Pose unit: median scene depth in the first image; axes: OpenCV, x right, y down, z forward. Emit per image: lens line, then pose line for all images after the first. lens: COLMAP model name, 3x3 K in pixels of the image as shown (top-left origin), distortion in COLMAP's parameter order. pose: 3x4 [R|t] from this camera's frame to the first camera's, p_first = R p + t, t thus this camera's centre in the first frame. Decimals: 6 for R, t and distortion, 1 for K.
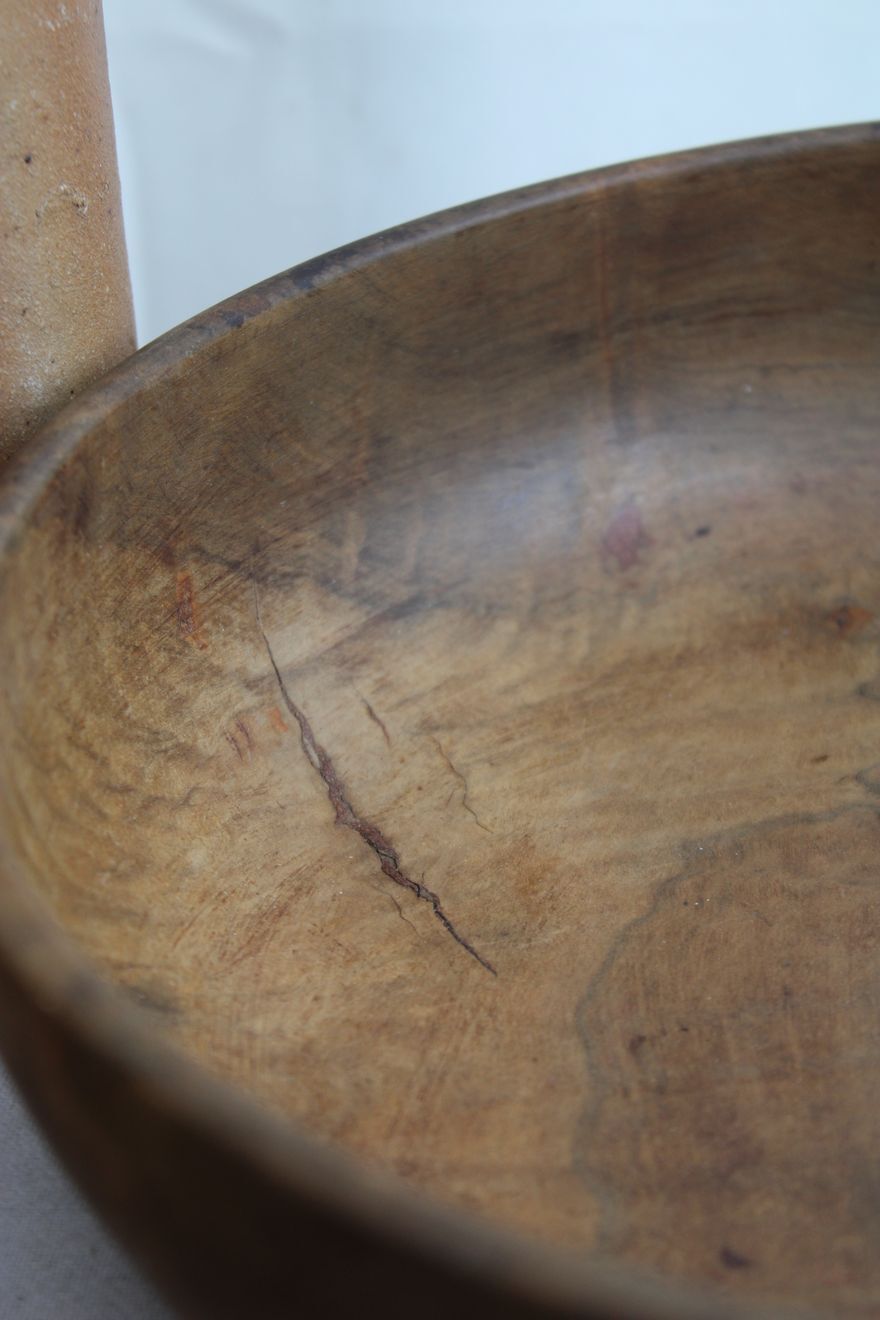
lens RADIAL K [[3139.7, 0, 408.4], [0, 3139.7, 636.4], [0, 0, 1]] dist [0.068029, 0.163208]
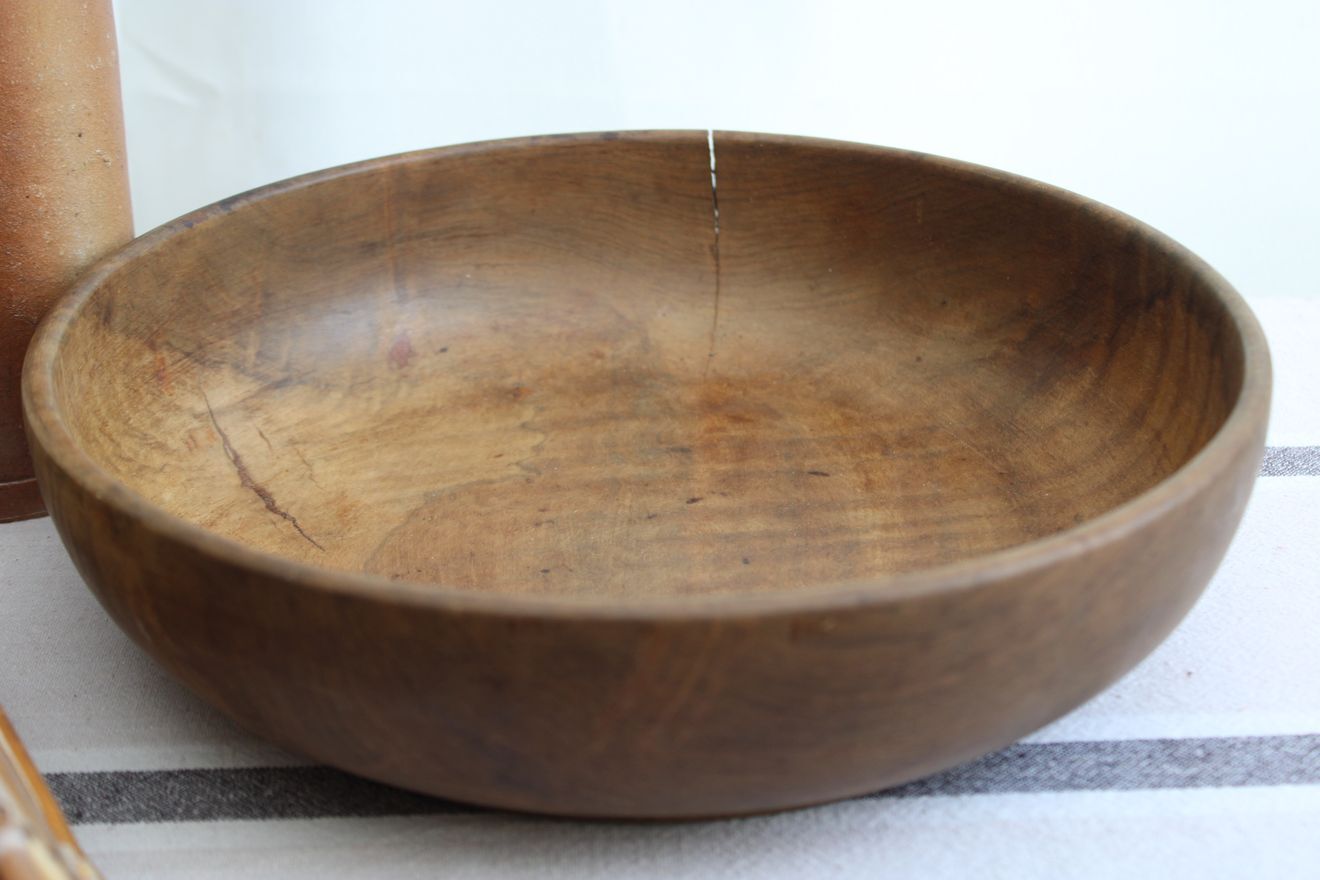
lens RADIAL K [[2315.2, 0, 657.0], [0, 2315.2, 402.4], [0, 0, 1]] dist [0.002578, 0.239949]
pose [[0.989422, 0.000637, 0.145064, 0.021523], [0.011696, 0.996385, -0.084148, 0.126486], [-0.144594, 0.084954, 0.985837, -0.409322]]
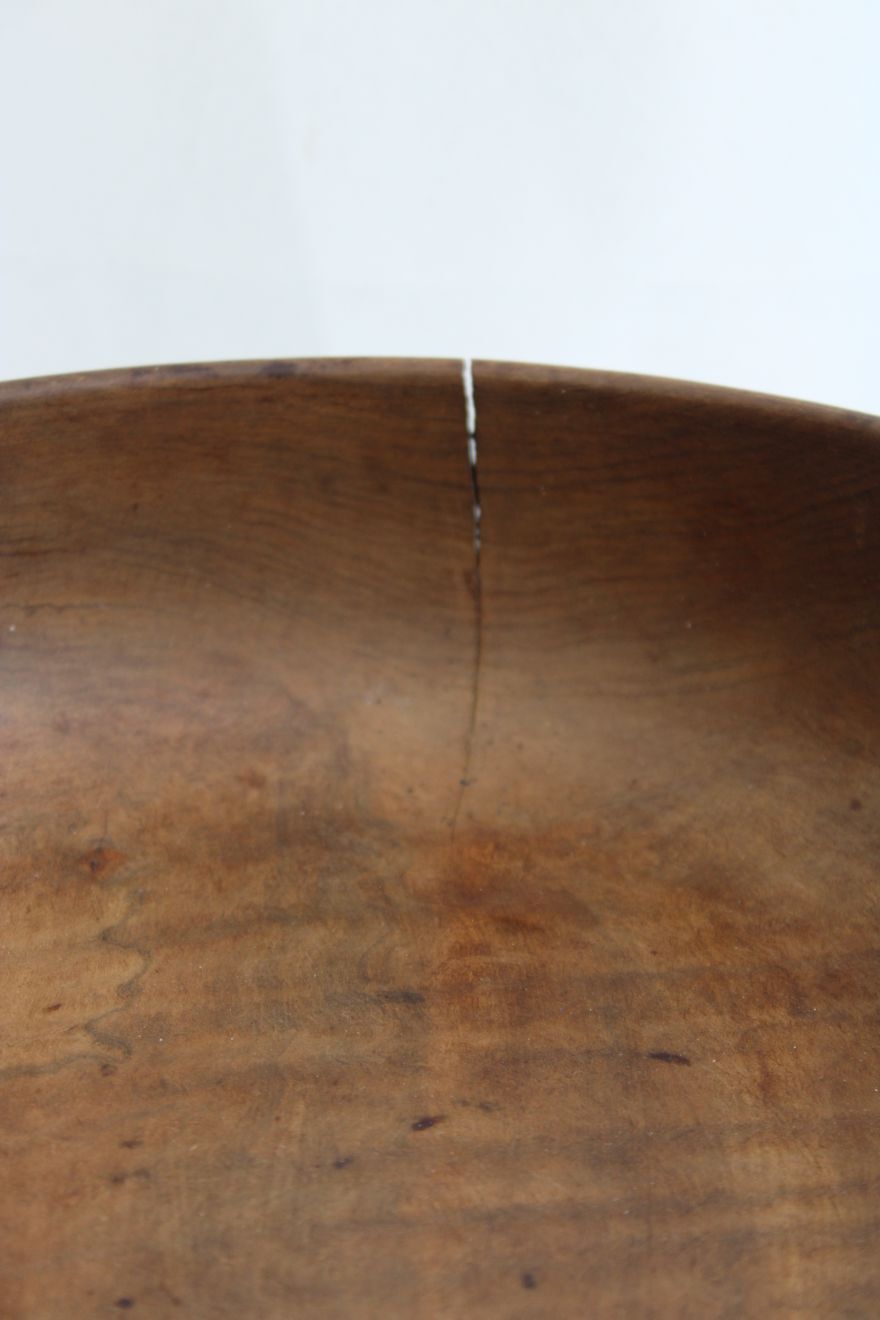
lens RADIAL K [[3139.7, 0, 408.4], [0, 3139.7, 636.4], [0, 0, 1]] dist [0.068029, 0.163208]
pose [[0.988706, 0.006314, 0.149735, 0.092373], [0.001704, 0.998574, -0.053361, -0.025152], [-0.149859, 0.053014, 0.987285, -0.006654]]
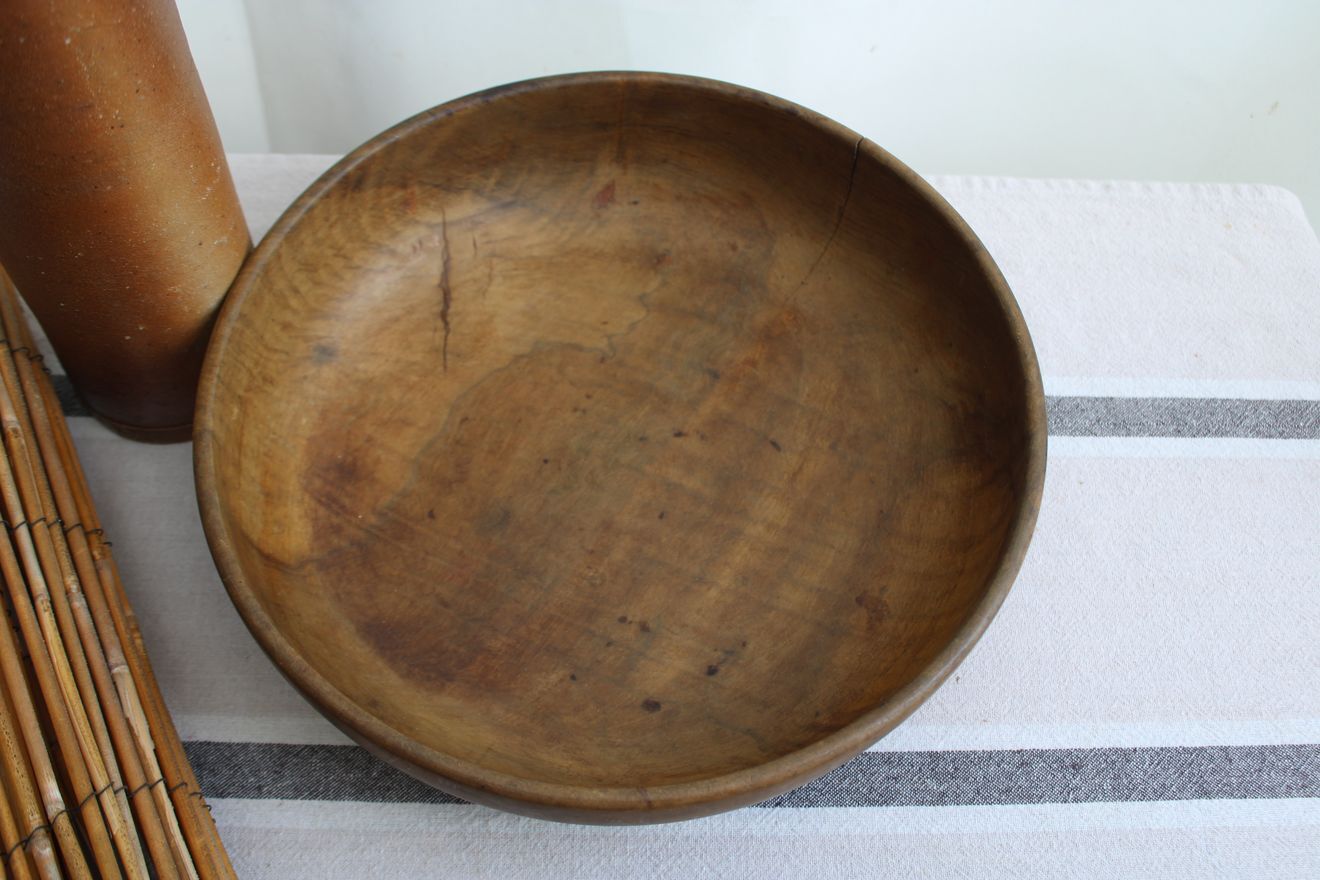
lens RADIAL K [[1401.7, 0, 660.0], [0, 1401.7, 440.0], [0, 0, 1]] dist [-0.123922, 0.026638]
pose [[0.907329, 0.405159, -0.112252, 0.362430], [-0.282358, 0.785066, 0.551312, -0.593399], [0.311494, -0.468526, 0.826713, -0.086438]]
